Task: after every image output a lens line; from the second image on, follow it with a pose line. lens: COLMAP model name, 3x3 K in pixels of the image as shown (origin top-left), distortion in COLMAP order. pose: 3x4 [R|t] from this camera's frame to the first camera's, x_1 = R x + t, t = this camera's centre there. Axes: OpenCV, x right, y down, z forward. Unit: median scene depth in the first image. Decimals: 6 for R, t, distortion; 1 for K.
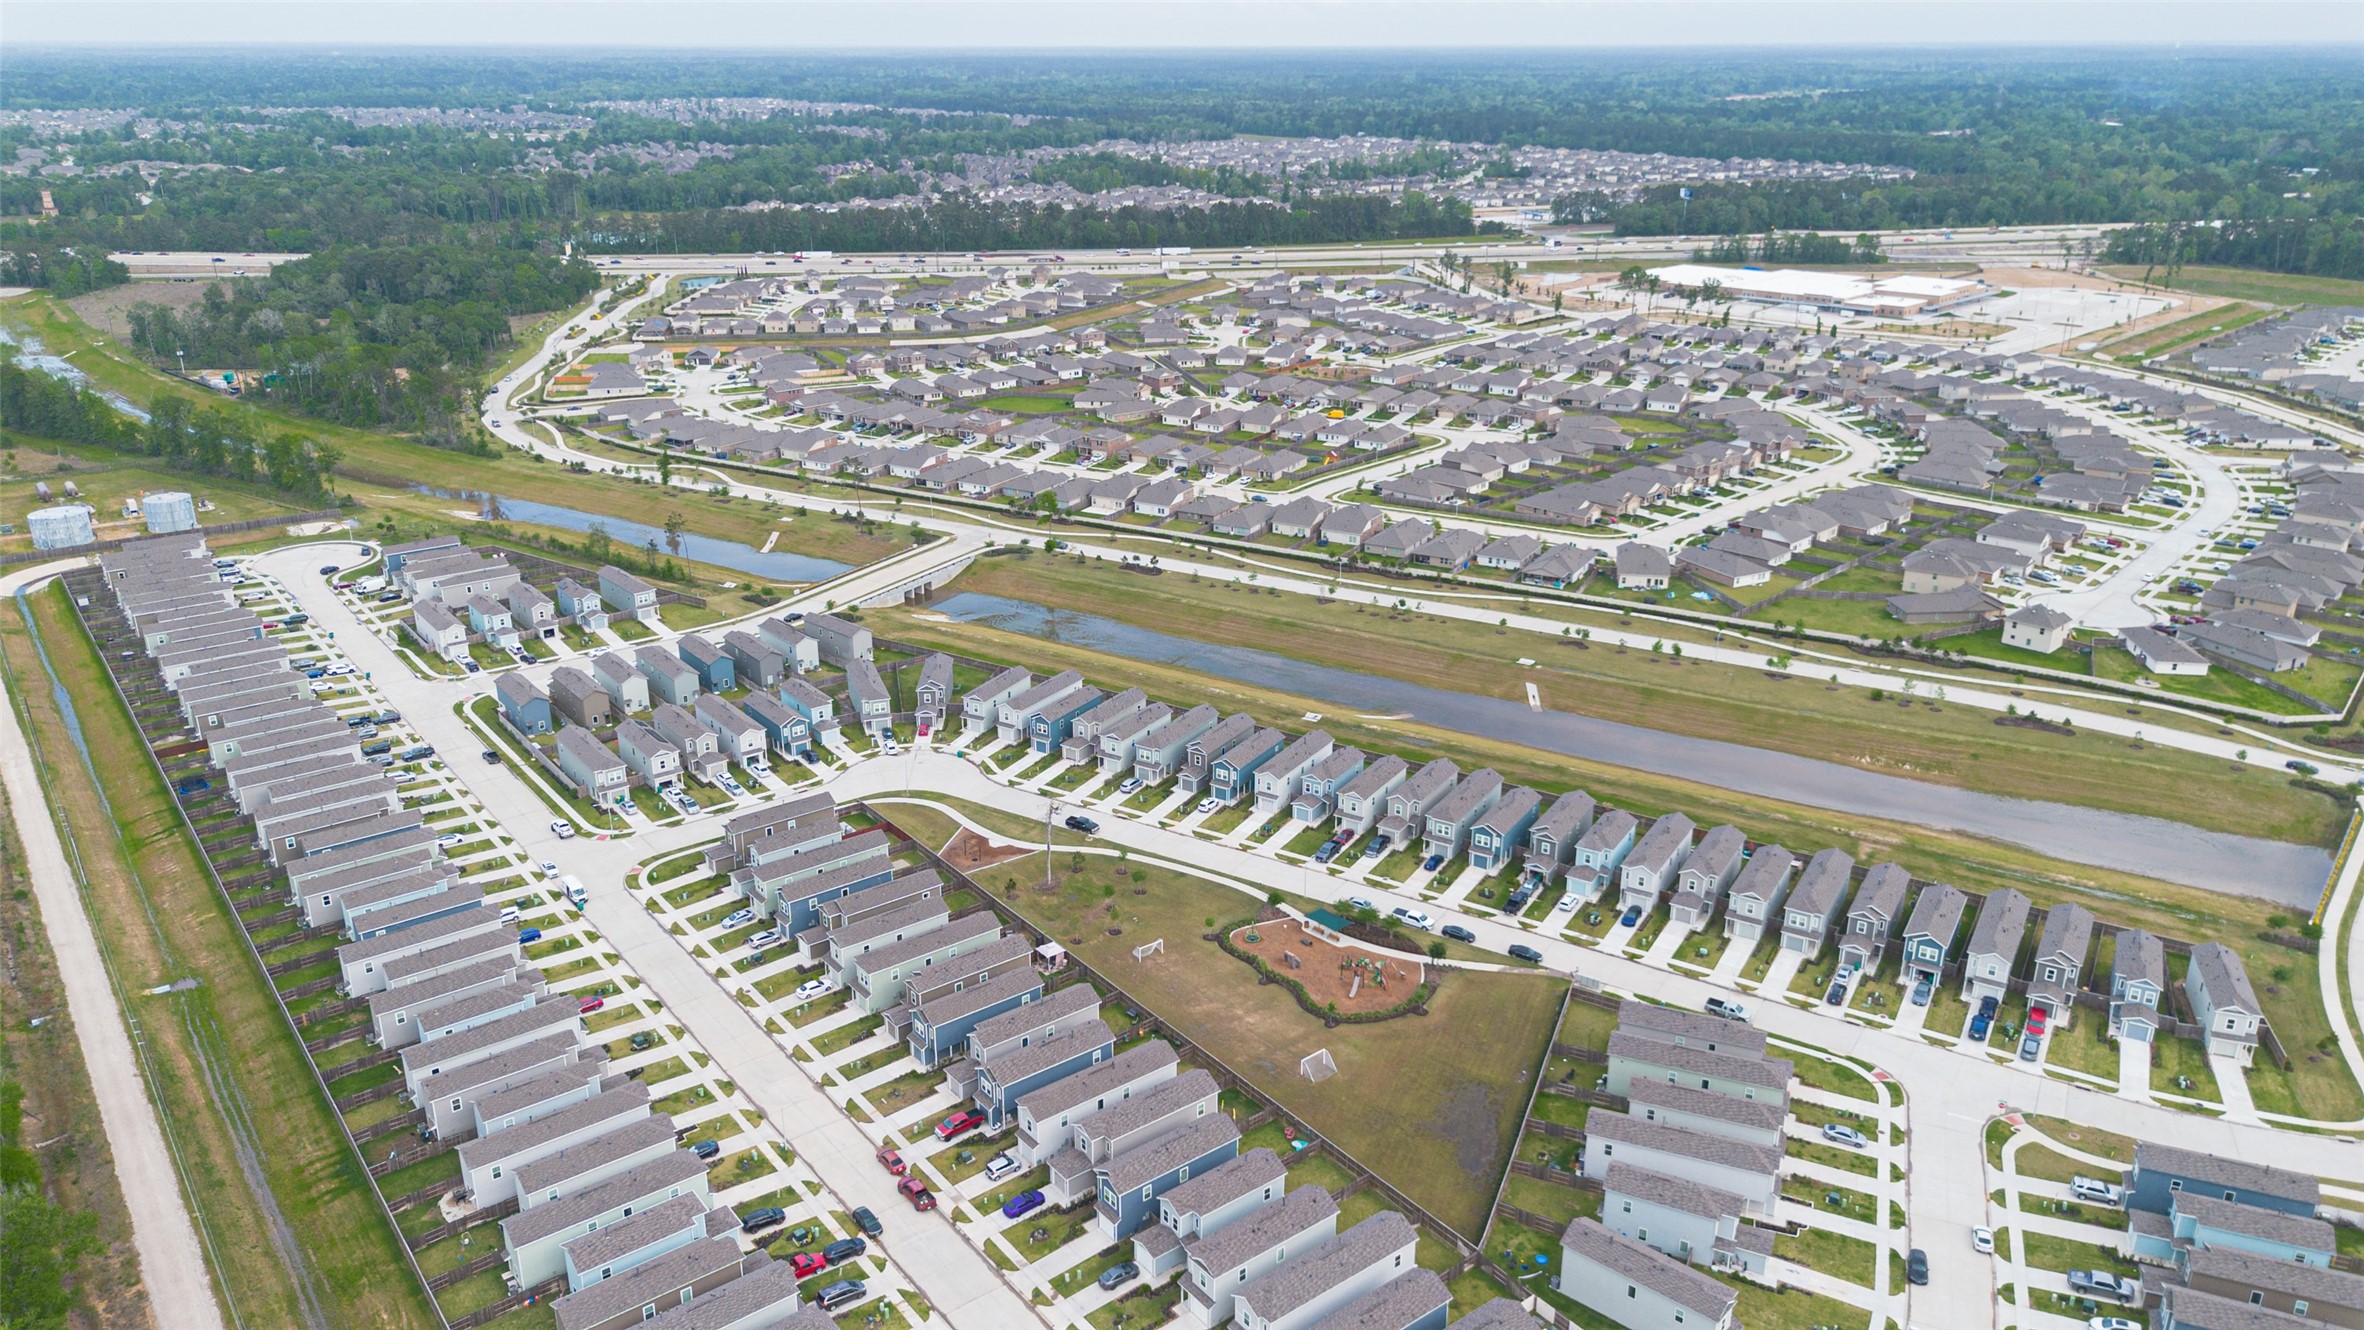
lens RADIAL K [[1655.4, 0, 1182.0], [0, 1655.4, 665.0], [0, 0, 1]] dist [0.010063, 0.001596]
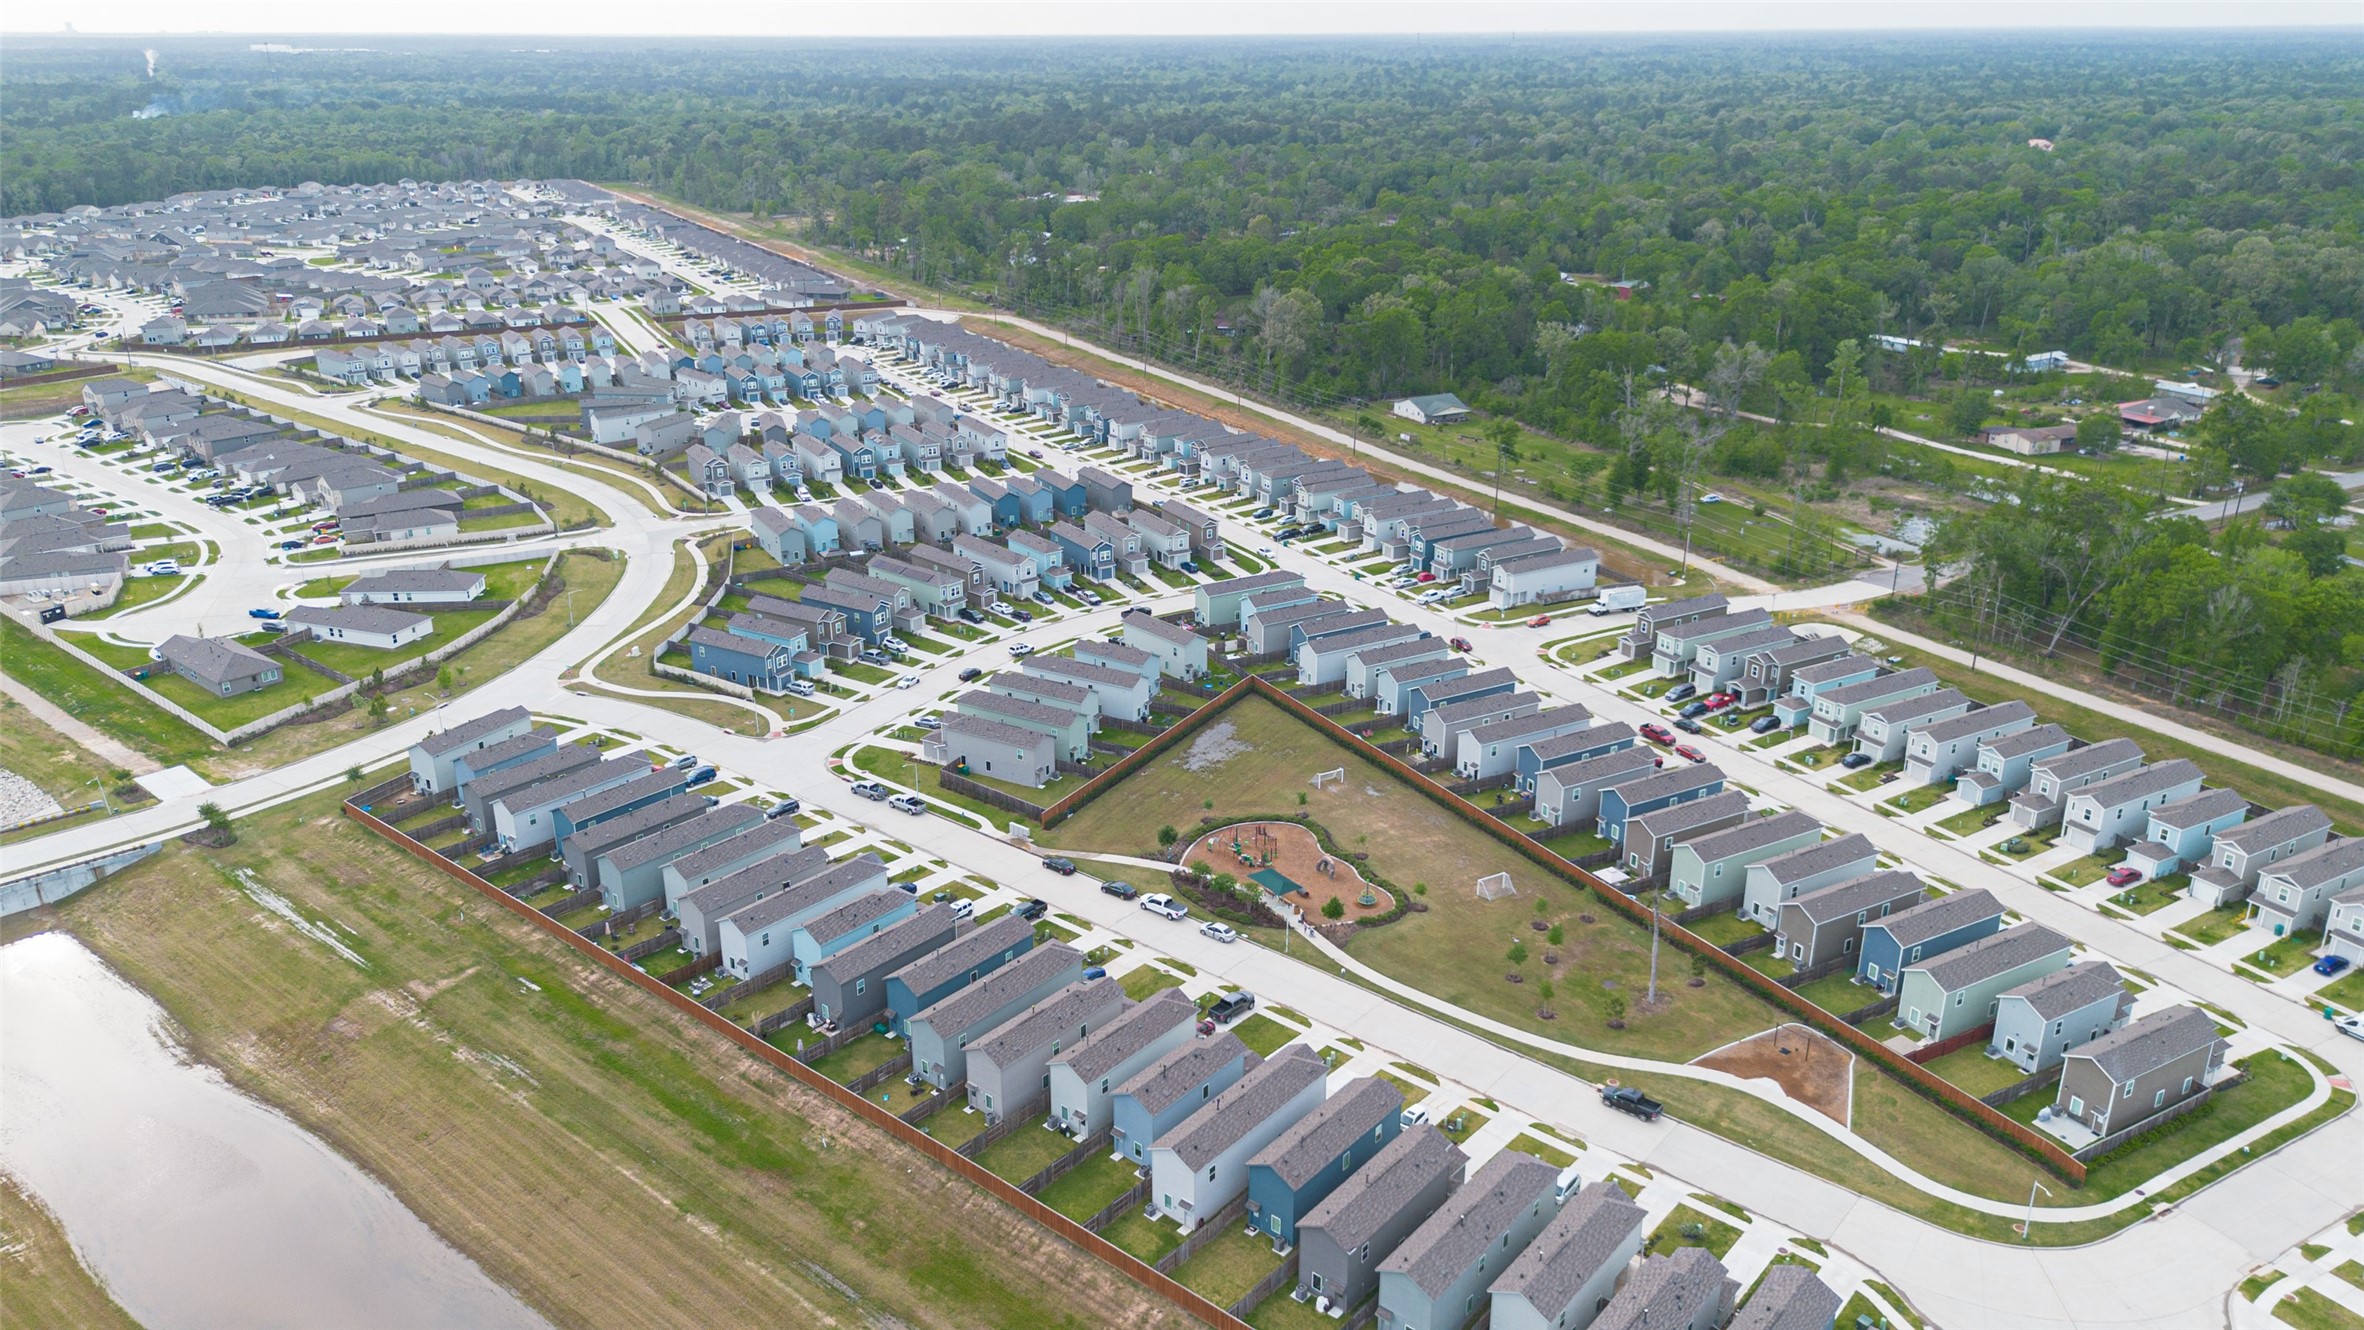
lens RADIAL K [[1655.4, 0, 1182.0], [0, 1655.4, 665.0], [0, 0, 1]] dist [0.010063, 0.001596]
pose [[-0.989185, -0.037949, 0.141679, 0.017872], [0.065454, 0.750221, 0.657940, -0.392928], [-0.131259, 0.660098, -0.739623, 1.288248]]
